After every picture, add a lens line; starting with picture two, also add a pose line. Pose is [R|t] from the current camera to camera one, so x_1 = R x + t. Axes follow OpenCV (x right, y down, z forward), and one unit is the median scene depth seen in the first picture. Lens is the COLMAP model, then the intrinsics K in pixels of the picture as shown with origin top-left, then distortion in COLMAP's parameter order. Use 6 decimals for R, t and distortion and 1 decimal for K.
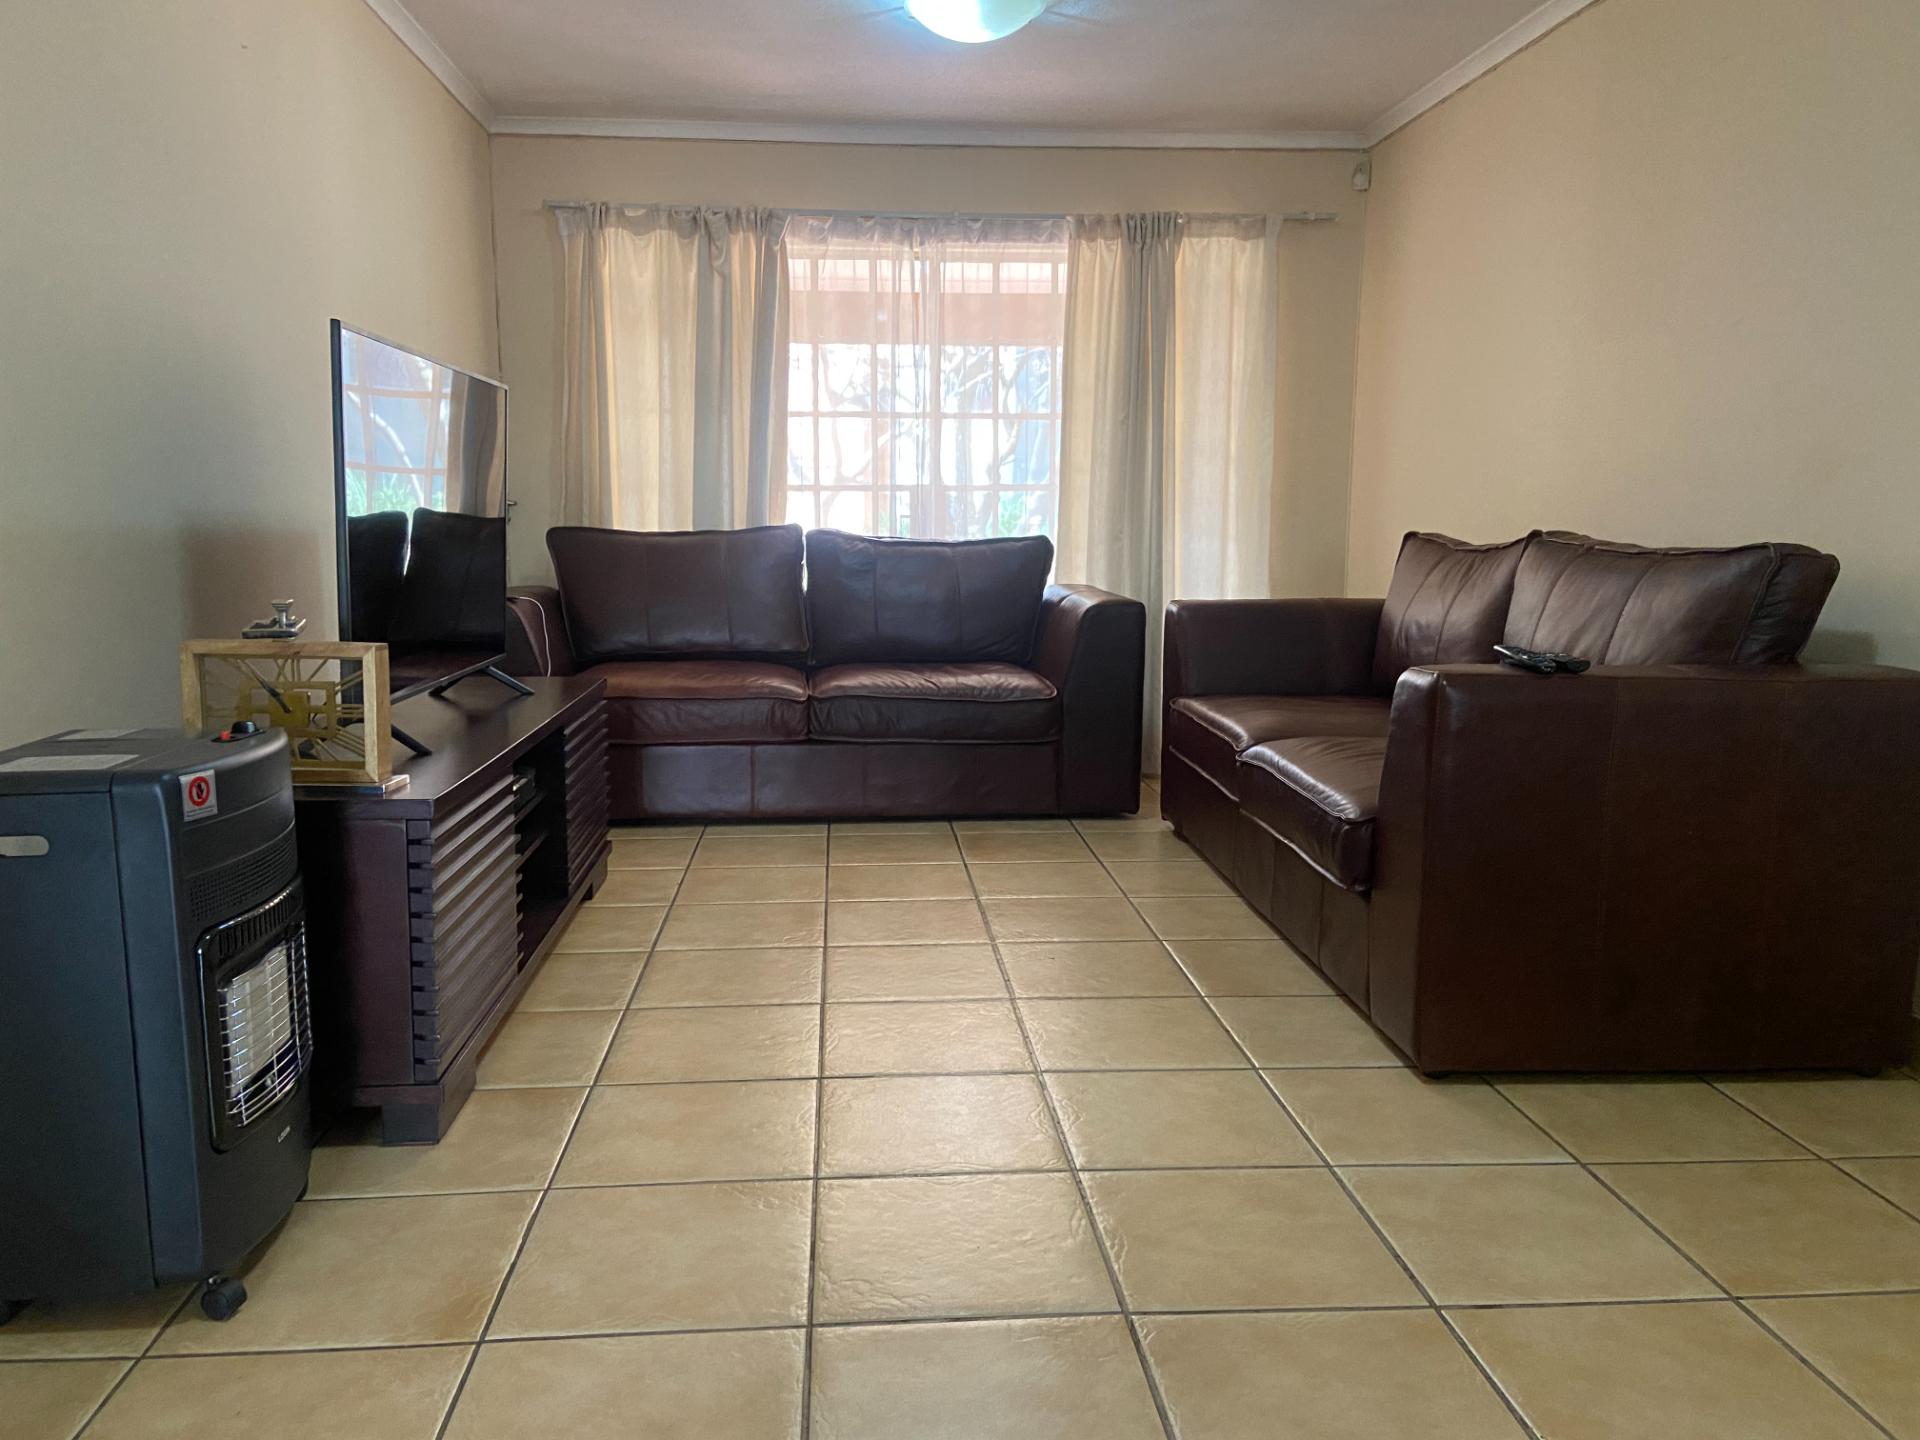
lens RADIAL K [[1465.2, 0, 961.7], [0, 1465.2, 722.2], [0, 0, 1]] dist [0.090901, -0.093549]
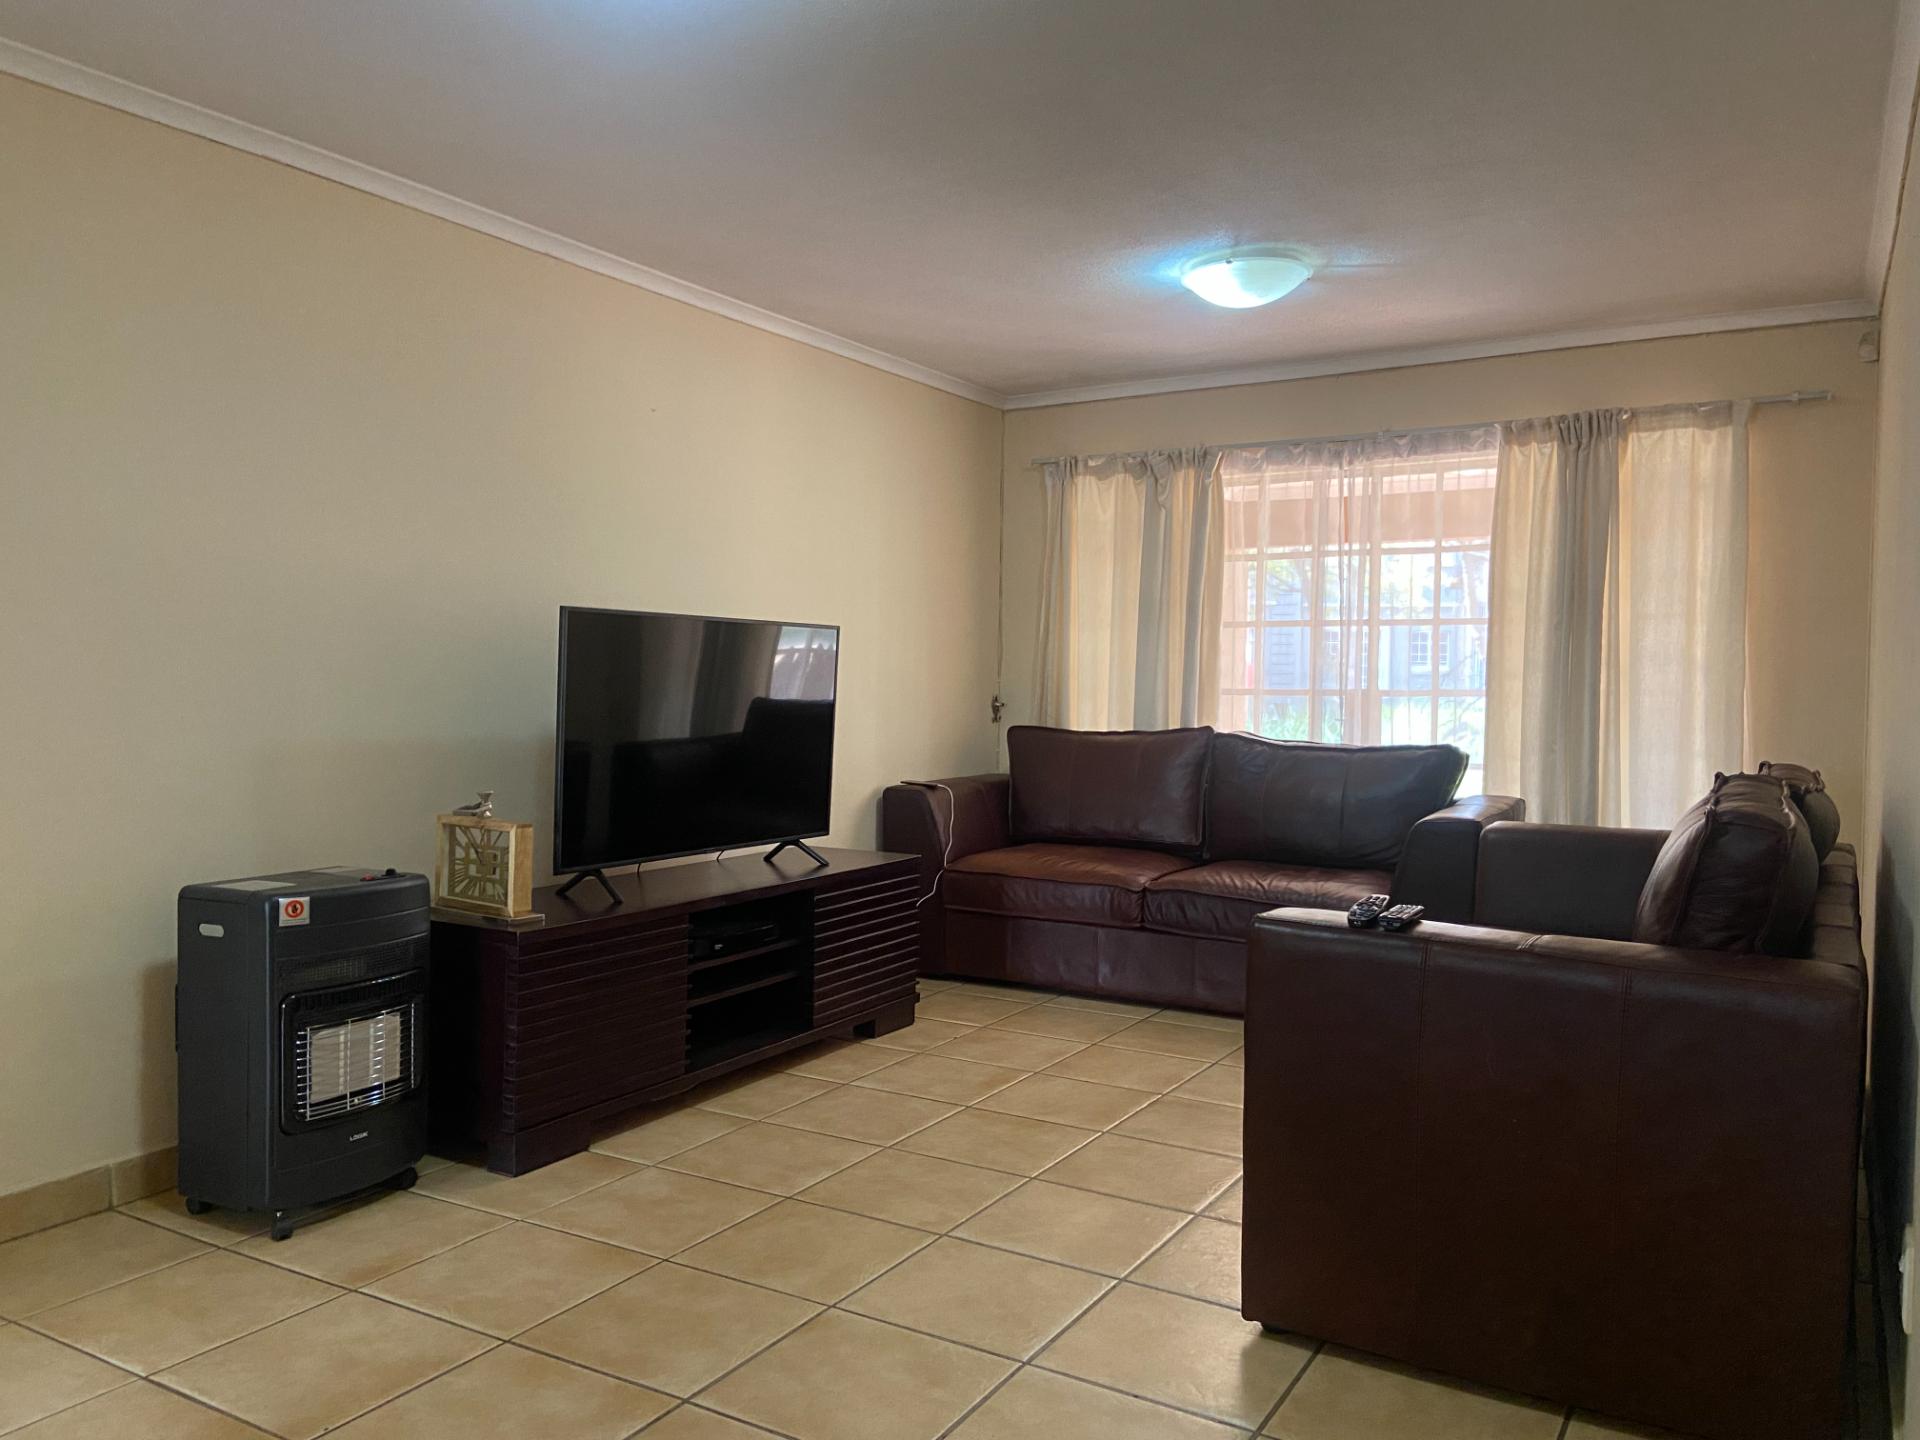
lens RADIAL K [[1465.2, 0, 941.5], [0, 1465.2, 719.9], [0, 0, 1]] dist [0.090901, -0.093549]
pose [[0.813027, 0.021900, -0.581814, 0.352098], [-0.089252, 0.992169, -0.087374, -0.027963], [0.575345, 0.122966, 0.808615, 0.014122]]
